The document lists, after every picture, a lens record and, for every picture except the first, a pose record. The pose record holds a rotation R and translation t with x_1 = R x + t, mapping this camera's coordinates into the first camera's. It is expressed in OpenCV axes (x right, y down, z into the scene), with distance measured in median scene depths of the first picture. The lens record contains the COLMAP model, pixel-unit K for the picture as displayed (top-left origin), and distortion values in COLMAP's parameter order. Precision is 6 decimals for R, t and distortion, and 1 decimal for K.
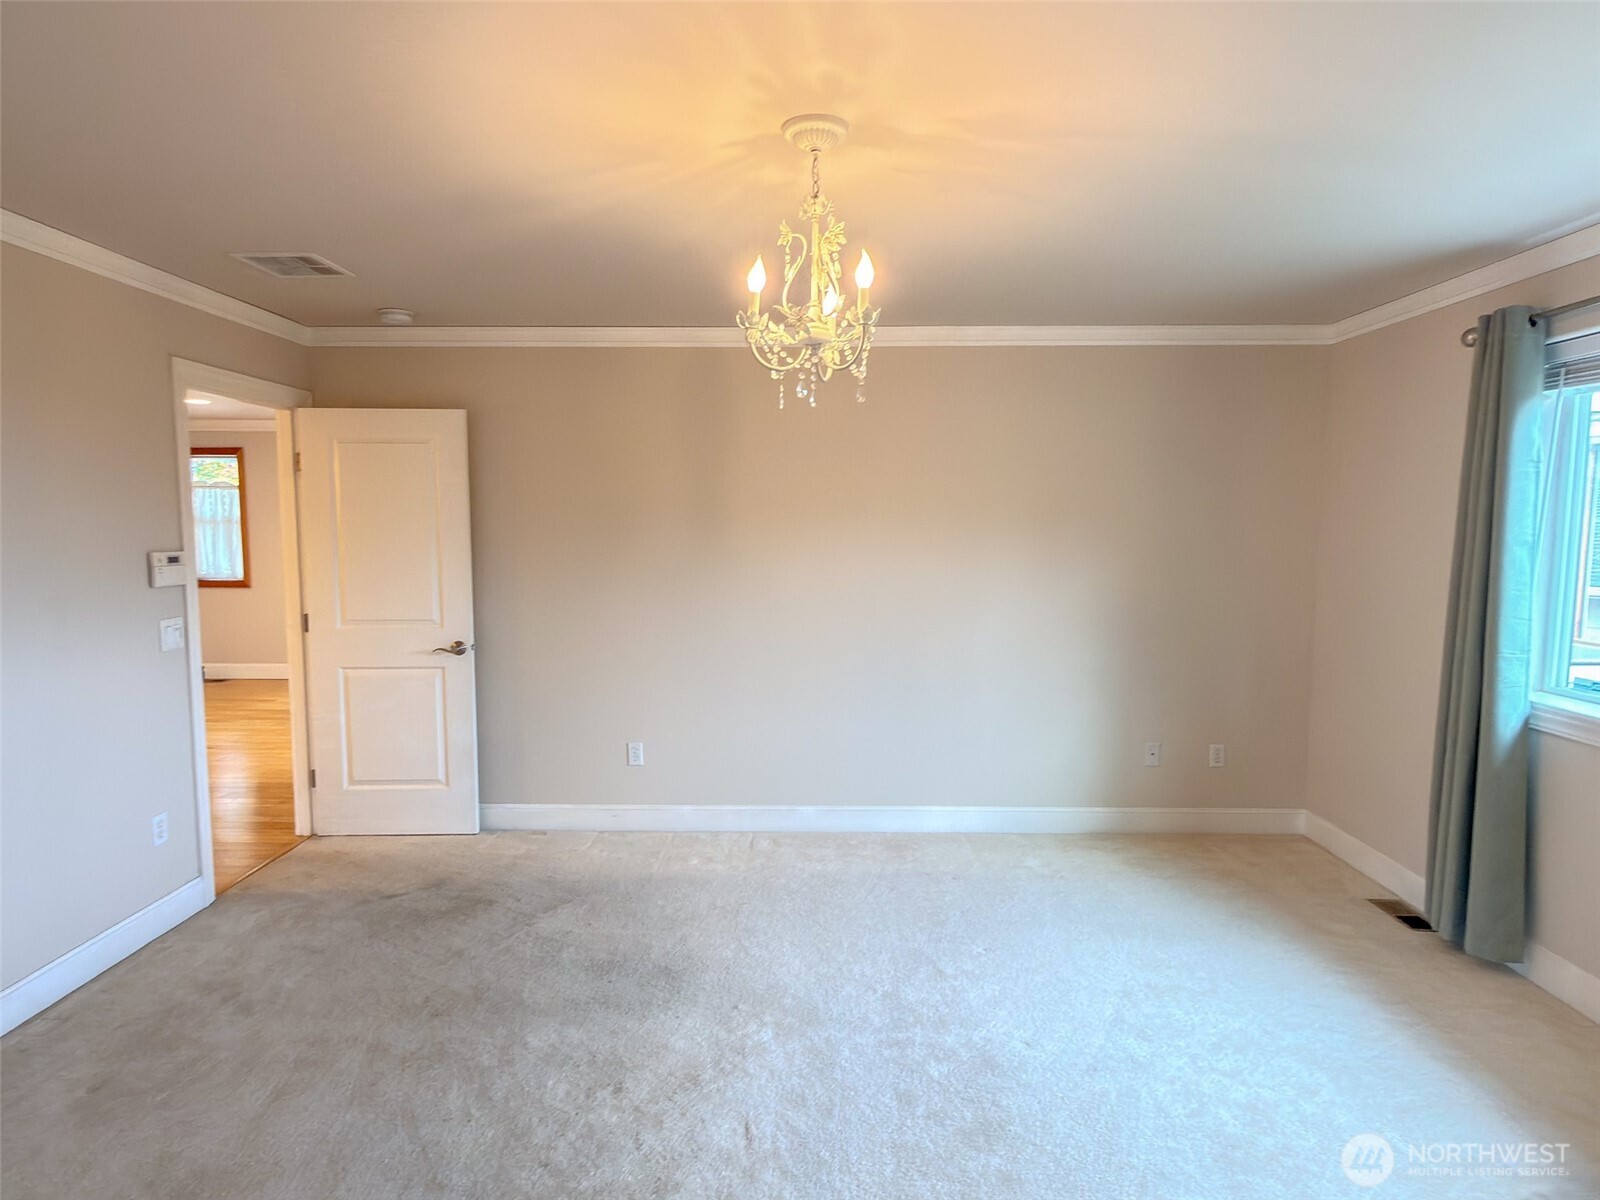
lens RADIAL K [[899.3, 0, 805.3], [0, 899.3, 606.2], [0, 0, 1]] dist [0.002723, -0.000534]
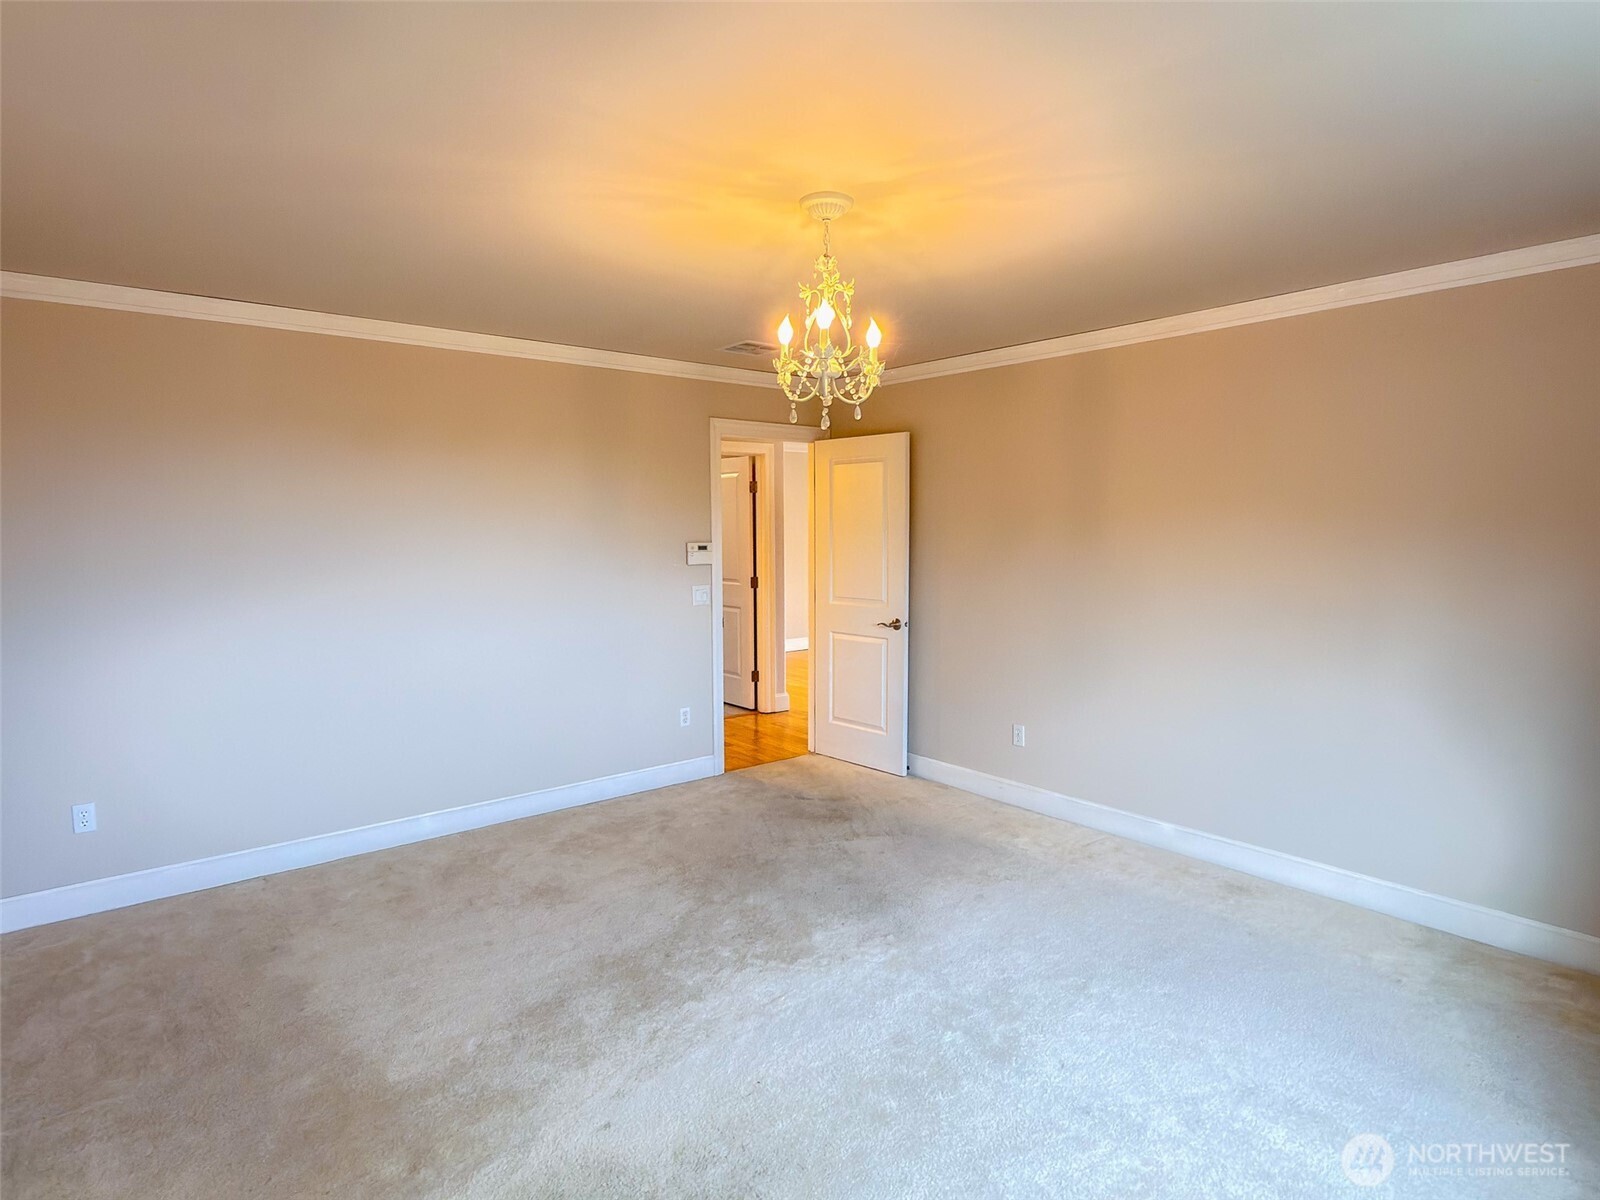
lens RADIAL K [[899.3, 0, 805.3], [0, 899.3, 606.2], [0, 0, 1]] dist [0.002723, -0.000534]
pose [[0.644678, 0.065625, -0.761632, 0.545449], [-0.066560, 0.997343, 0.029596, -0.007360], [0.761551, 0.031614, 0.647333, 0.112204]]
